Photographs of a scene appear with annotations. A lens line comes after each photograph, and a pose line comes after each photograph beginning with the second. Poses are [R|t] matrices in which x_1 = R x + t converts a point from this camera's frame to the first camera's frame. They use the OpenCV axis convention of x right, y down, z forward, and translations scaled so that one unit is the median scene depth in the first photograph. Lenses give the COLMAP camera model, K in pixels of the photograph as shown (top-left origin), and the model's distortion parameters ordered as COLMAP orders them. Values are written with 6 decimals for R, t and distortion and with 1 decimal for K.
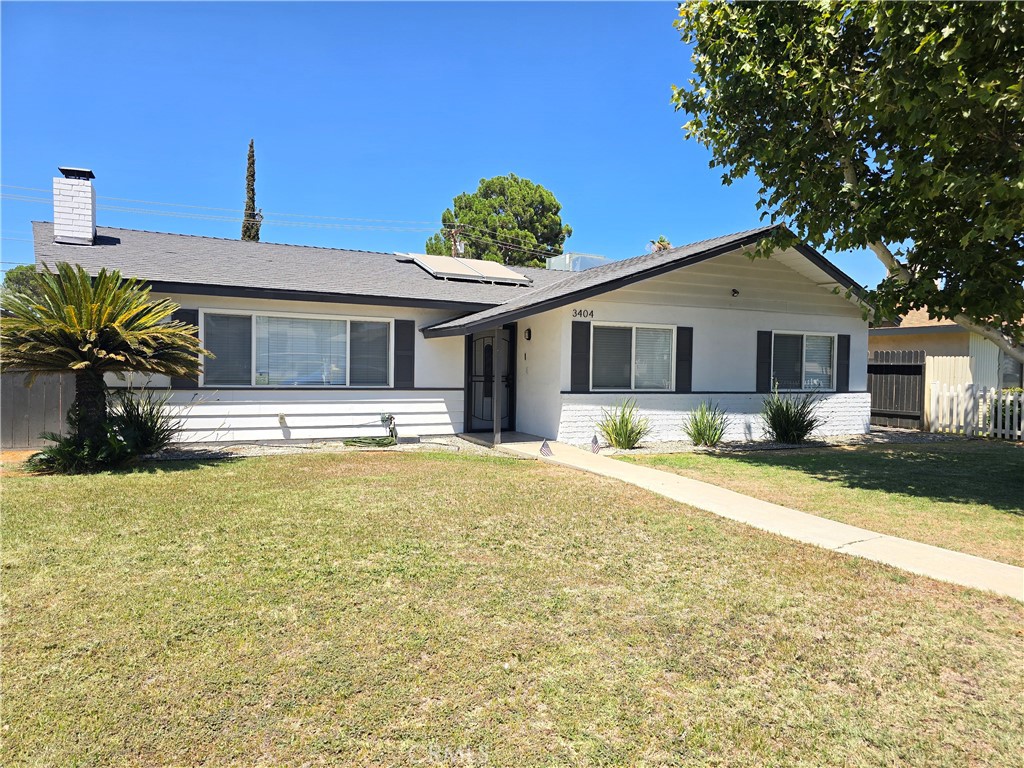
lens RADIAL K [[693.9, 0, 512.0], [0, 693.9, 384.0], [0, 0, 1]] dist [0.033285, -0.002051]
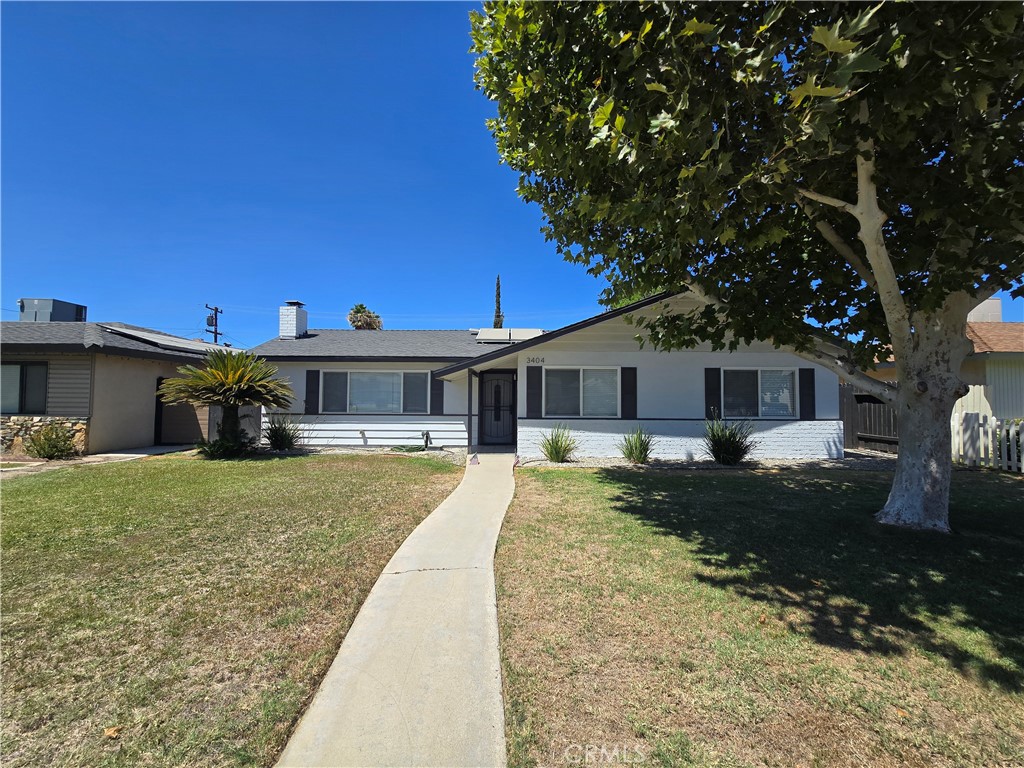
lens RADIAL K [[419.4, 0, 510.7], [0, 419.4, 382.7], [0, 0, 1]] dist [-0.001885, 0.000117]
pose [[0.897658, -0.028665, -0.439760, 0.408880], [-0.001380, 0.997695, -0.067849, -0.001668], [0.440691, 0.061512, 0.895549, 0.230368]]
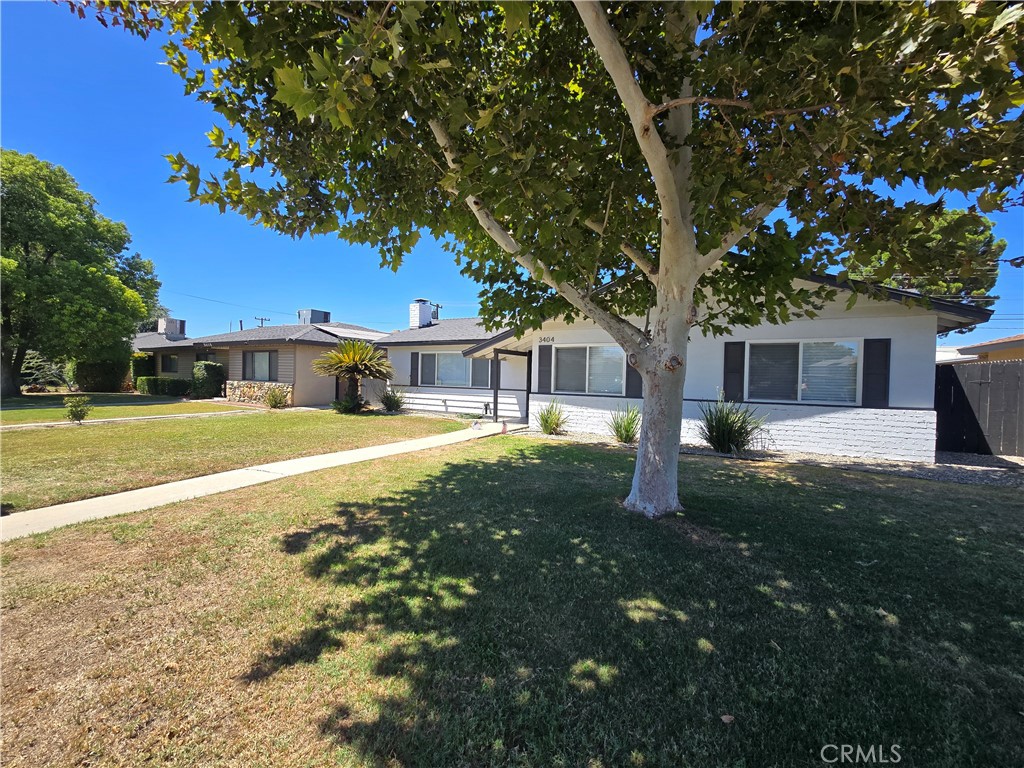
lens RADIAL K [[418.2, 0, 507.5], [0, 418.2, 384.7], [0, 0, 1]] dist [0.013661, 0.000017]
pose [[0.552343, 0.010548, -0.833550, 0.771918], [-0.031450, 0.999472, -0.008192, 0.003251], [0.833023, 0.030740, 0.552383, 0.429957]]
